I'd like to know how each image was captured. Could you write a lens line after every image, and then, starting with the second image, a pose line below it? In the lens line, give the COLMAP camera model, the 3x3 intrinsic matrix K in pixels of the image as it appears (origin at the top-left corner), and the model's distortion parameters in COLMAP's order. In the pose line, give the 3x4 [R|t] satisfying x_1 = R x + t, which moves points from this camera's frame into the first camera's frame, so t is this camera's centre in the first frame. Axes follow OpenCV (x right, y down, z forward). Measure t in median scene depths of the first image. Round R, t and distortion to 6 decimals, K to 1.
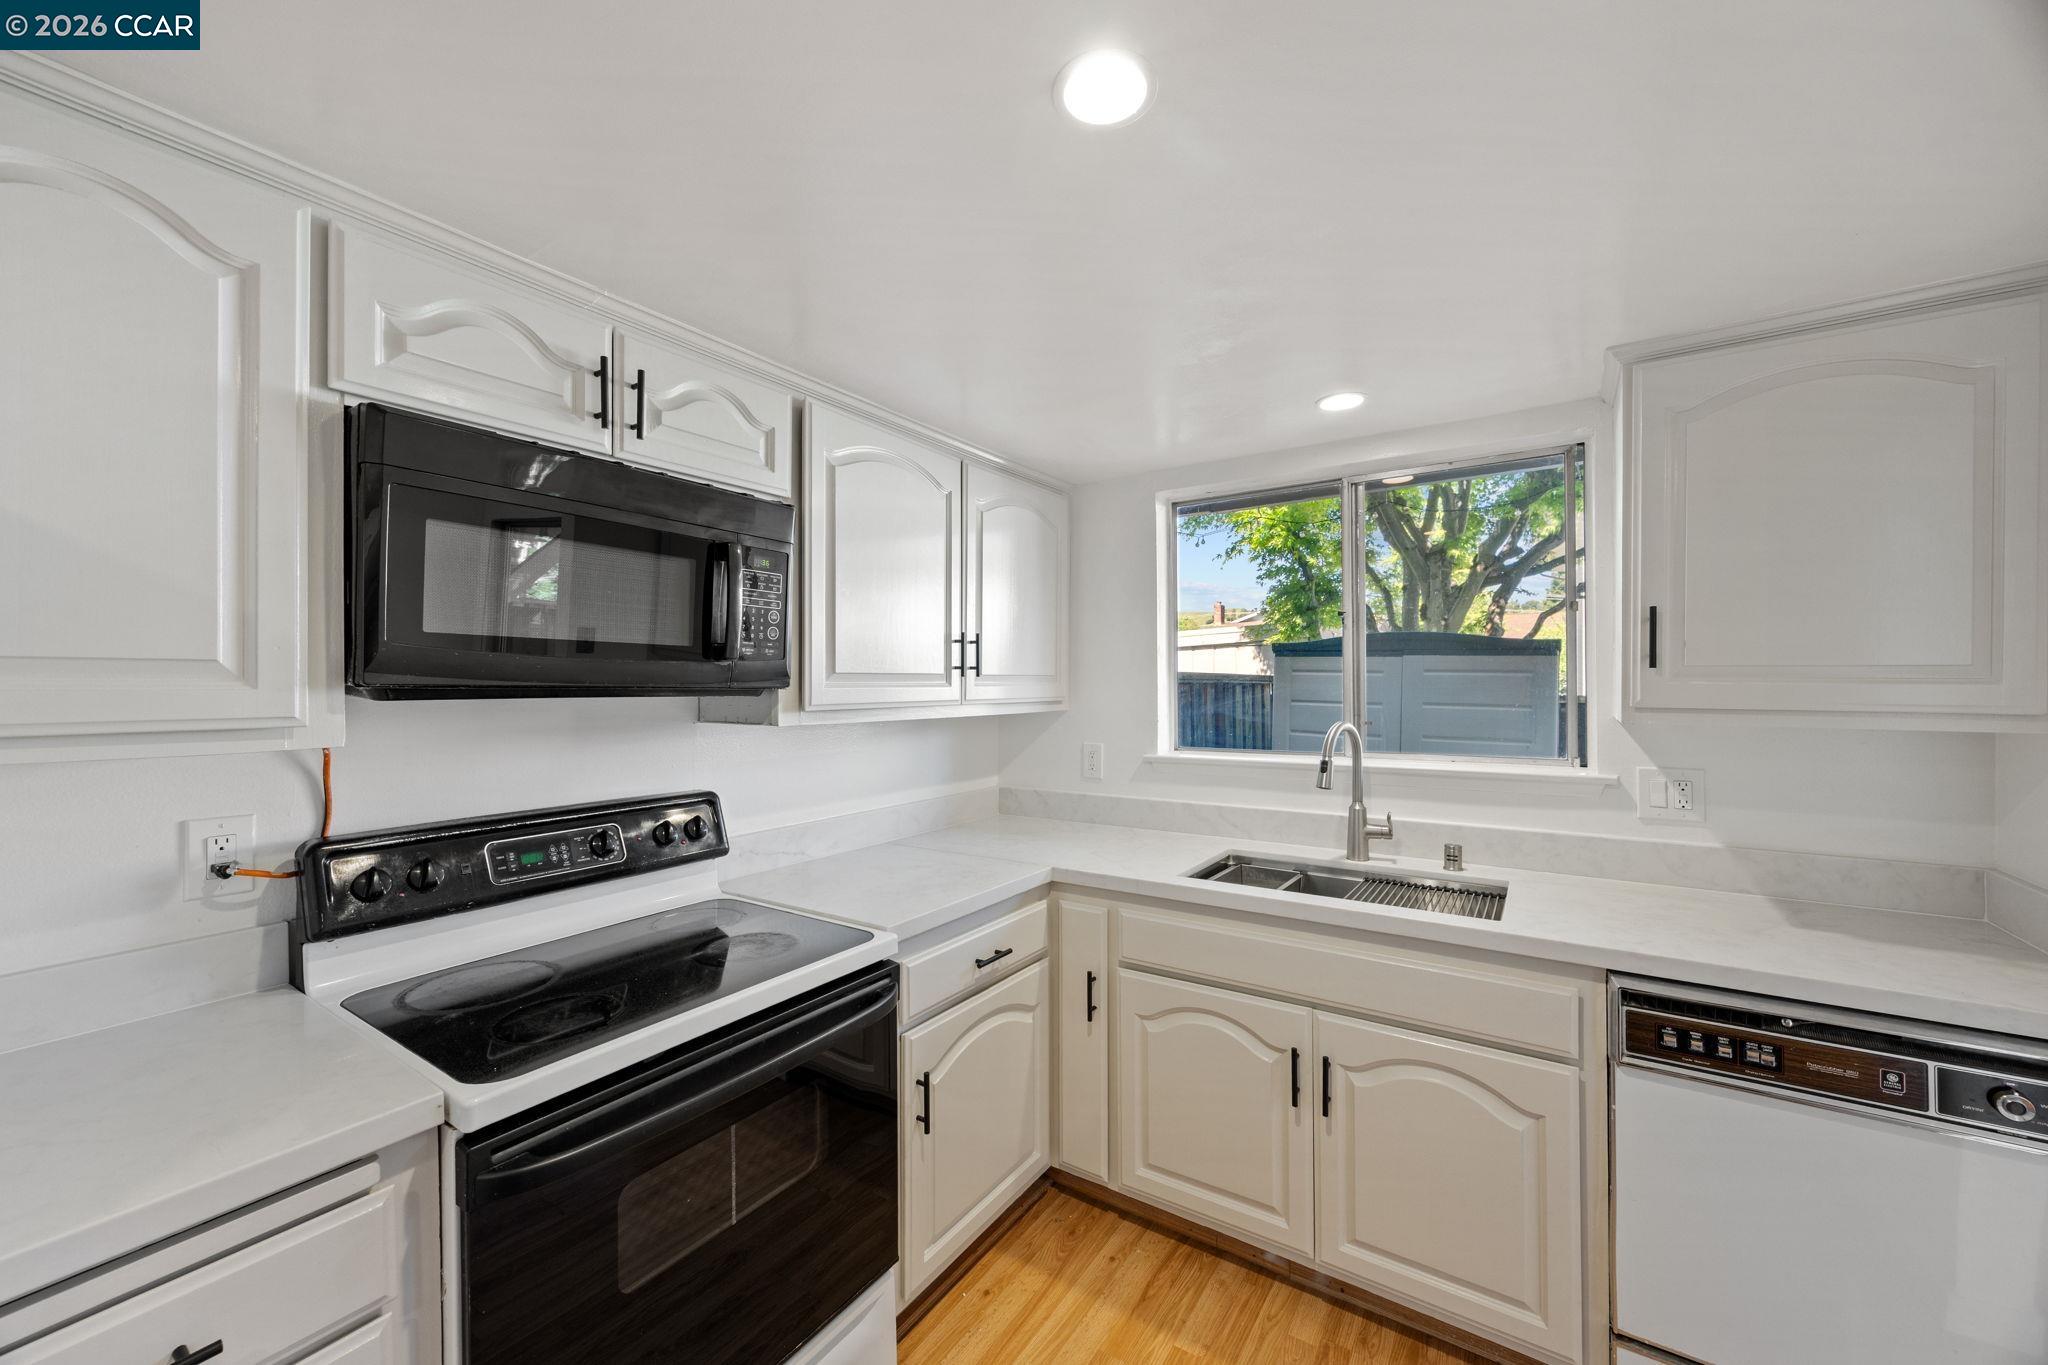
lens RADIAL K [[774.8, 0, 1024.0], [0, 774.8, 682.5], [0, 0, 1]] dist [-0.009455, -0.000031]
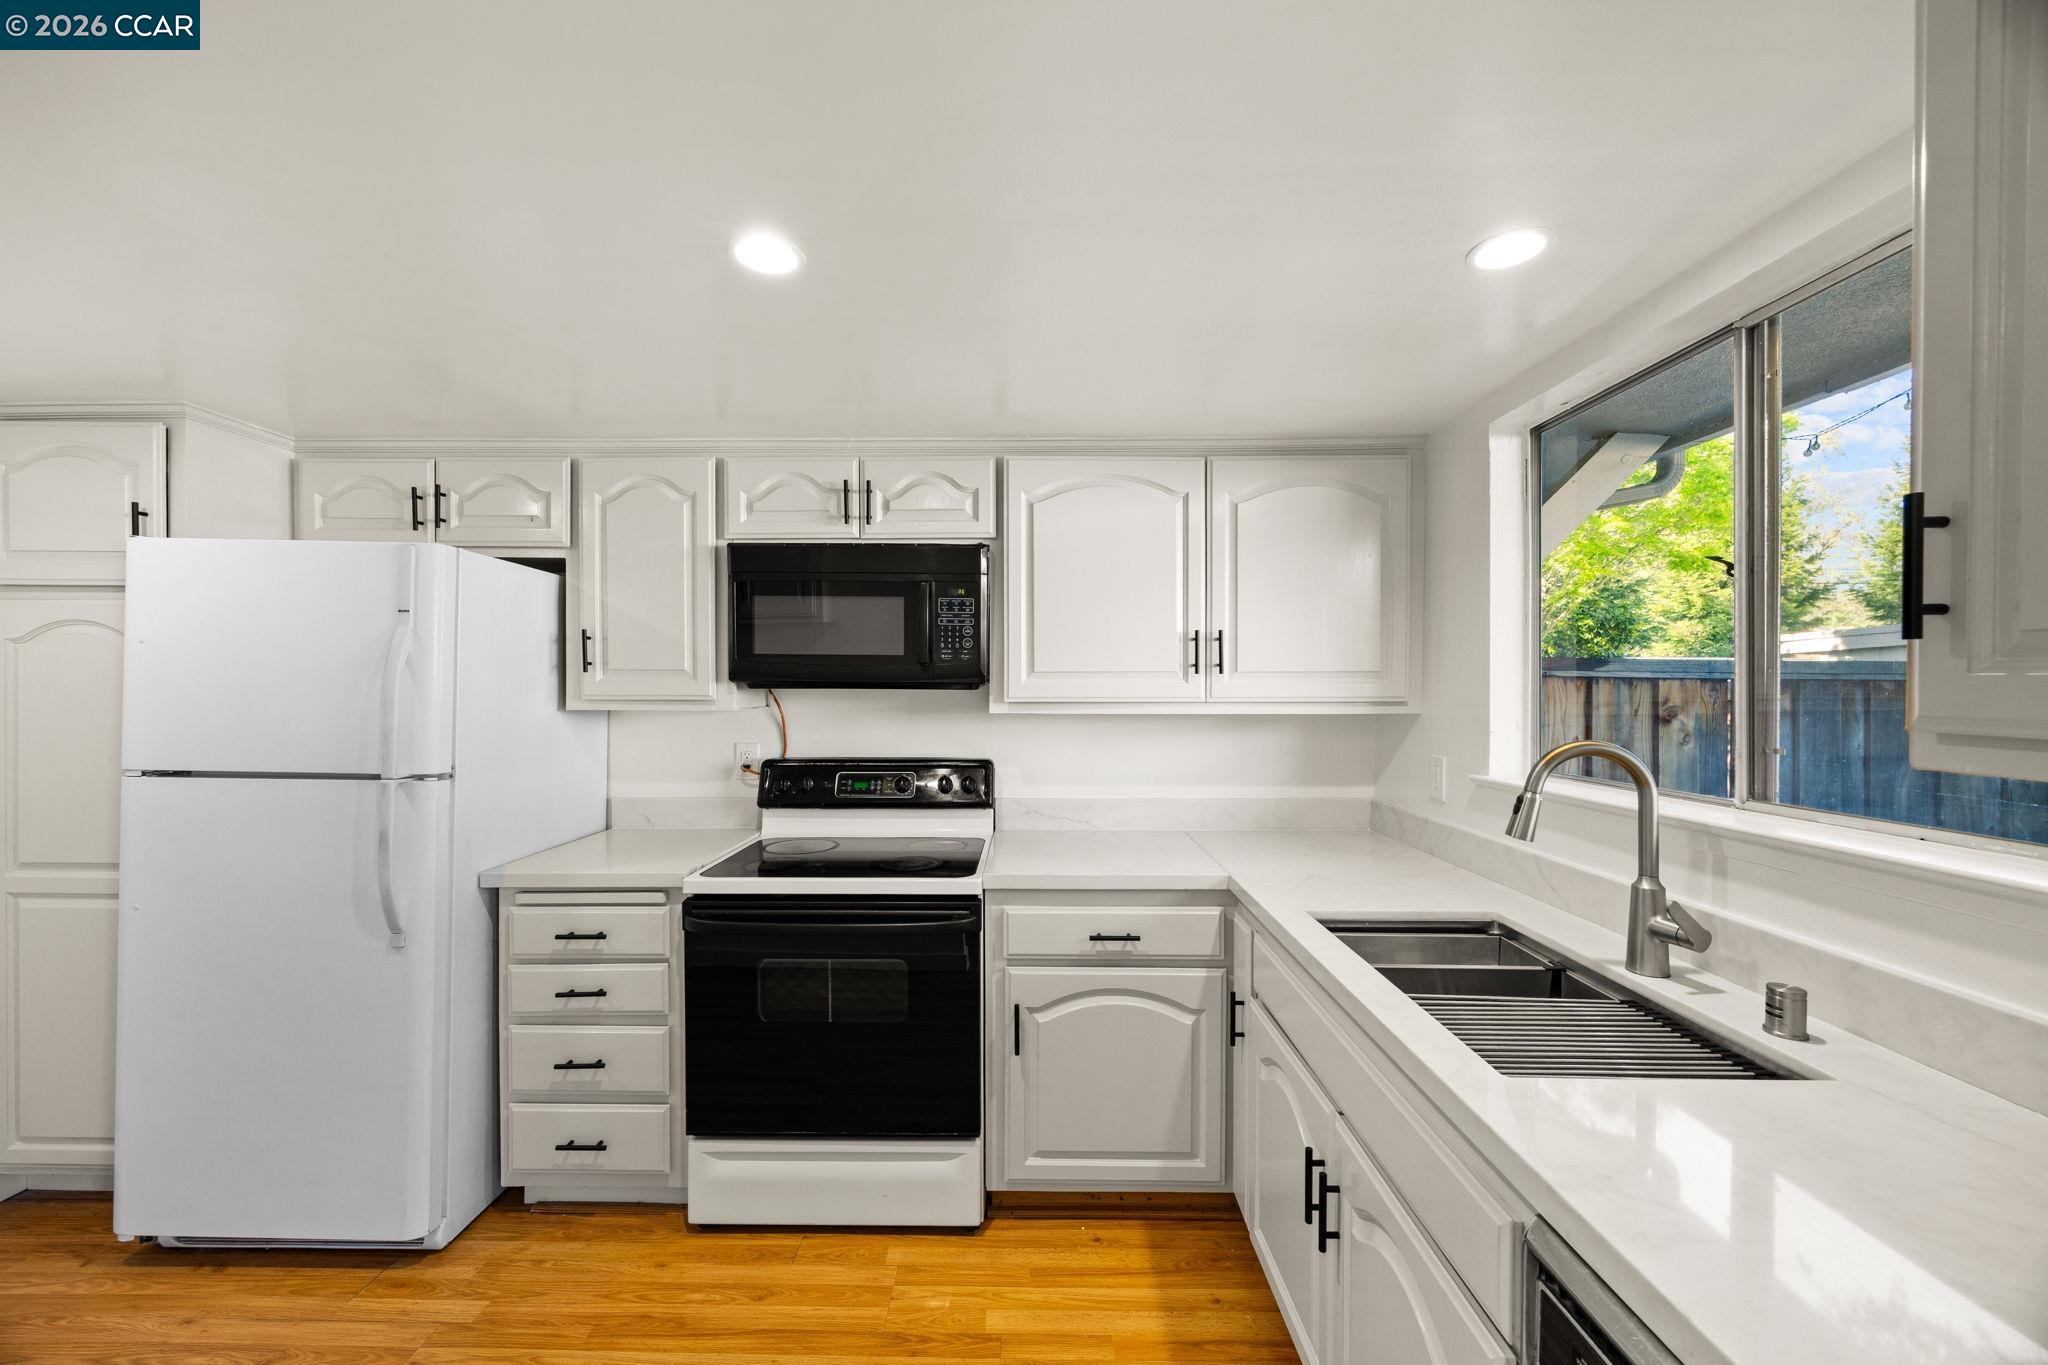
lens RADIAL K [[773.0, 0, 1025.2], [0, 773.0, 690.8], [0, 0, 1]] dist [-0.007106, -0.000121]
pose [[0.548654, 0.010970, -0.835978, 0.846285], [0.000061, 0.999913, 0.013162, 0.001644], [0.836050, -0.007272, 0.548606, 0.342434]]
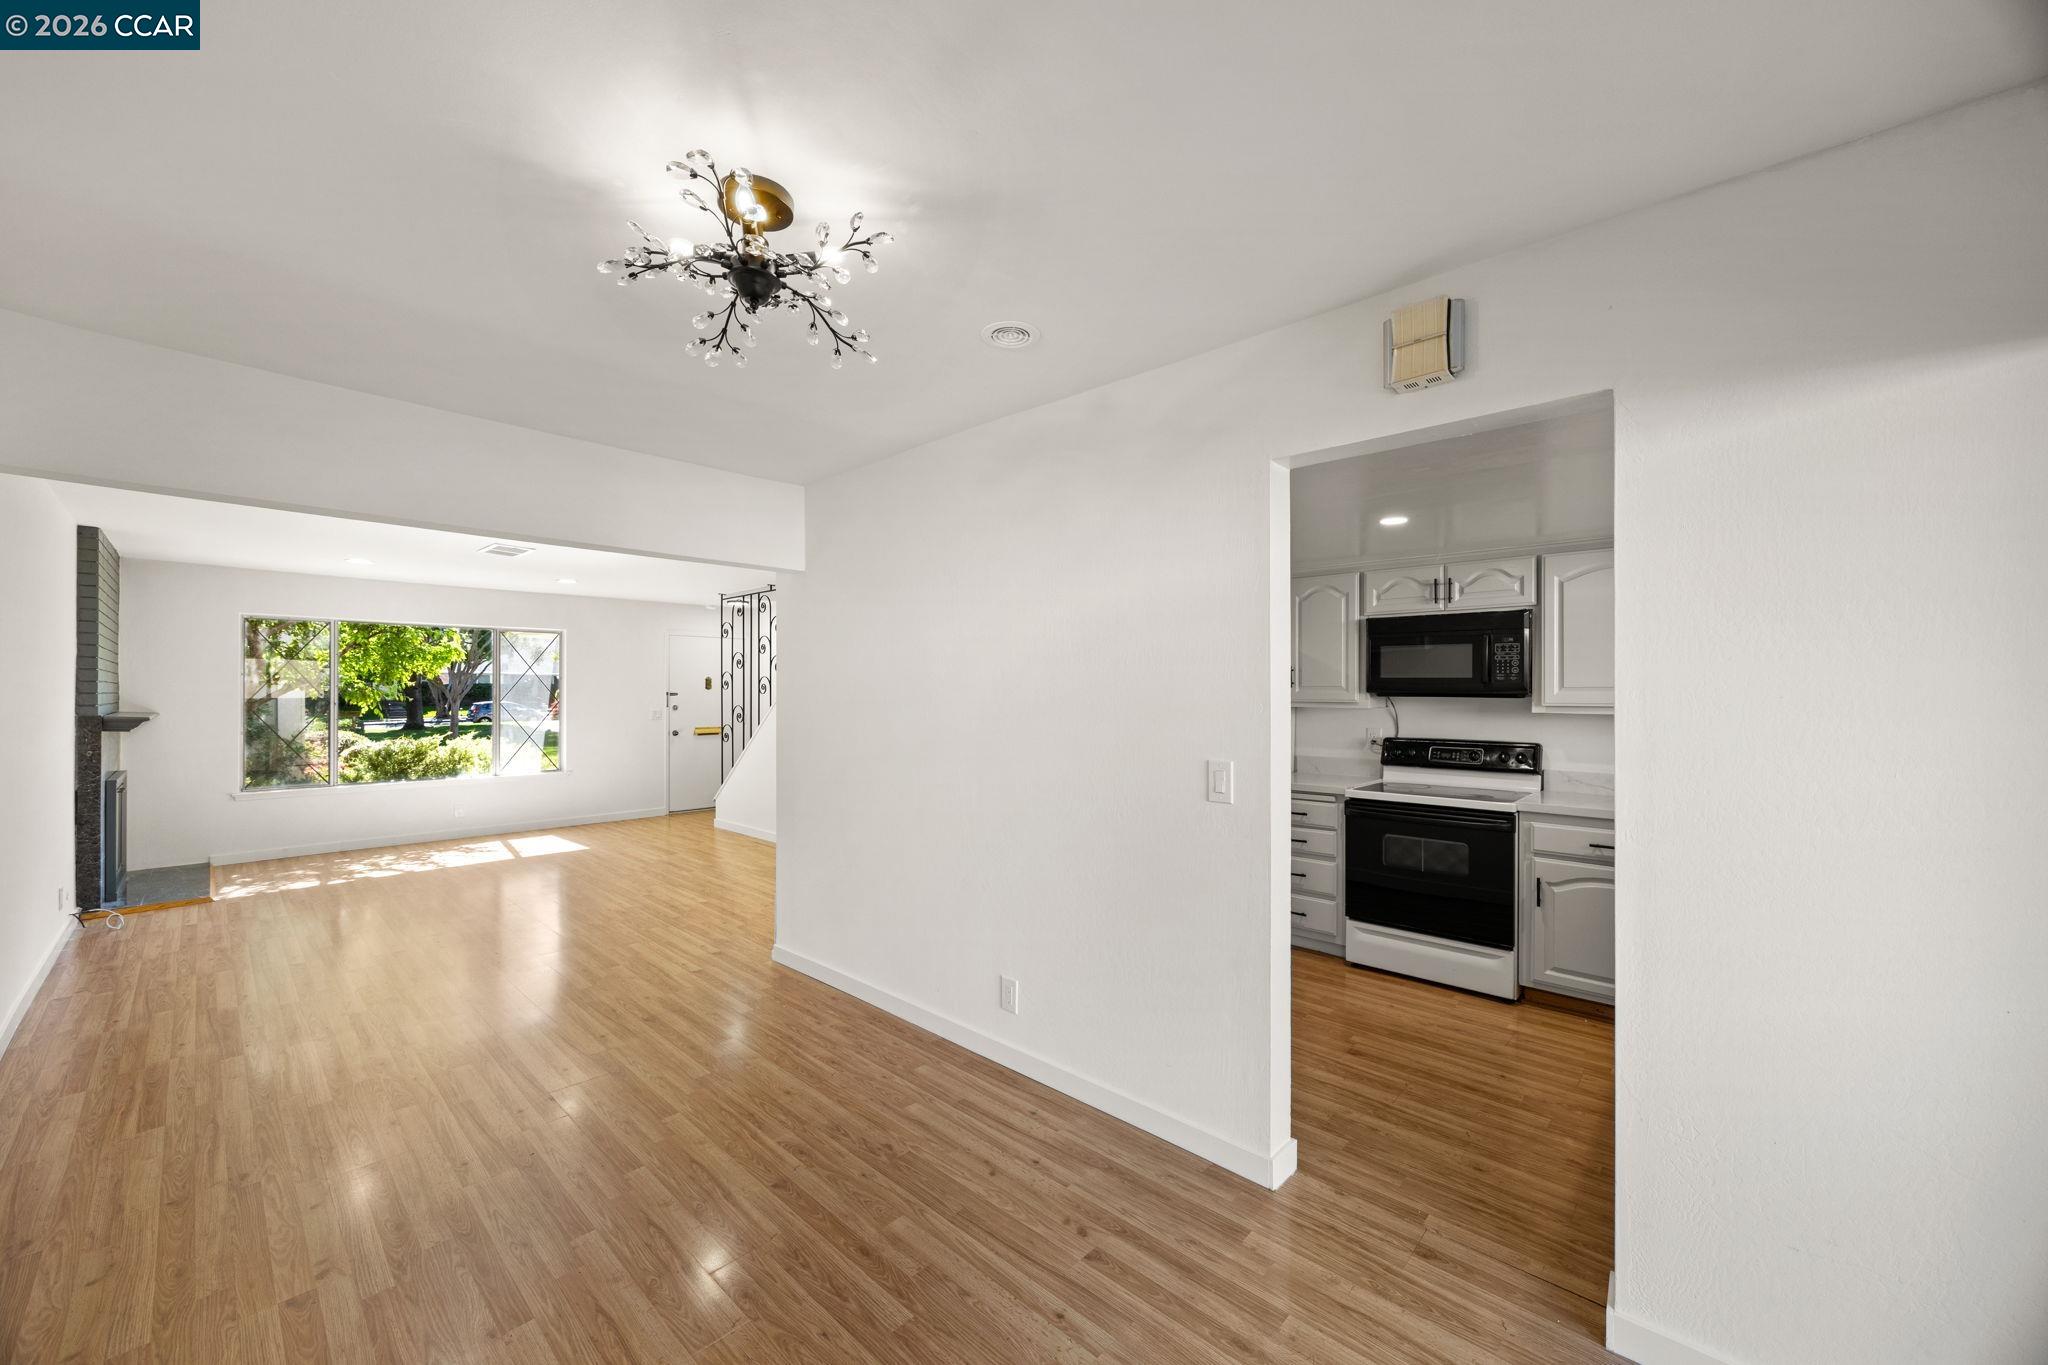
lens RADIAL K [[773.0, 0, 1025.2], [0, 773.0, 690.8], [0, 0, 1]] dist [-0.007106, -0.000121]
pose [[-0.159723, 0.005477, -0.987147, 2.084978], [0.001178, 0.999985, 0.005357, -0.016996], [0.987161, -0.000307, -0.159727, -0.043696]]
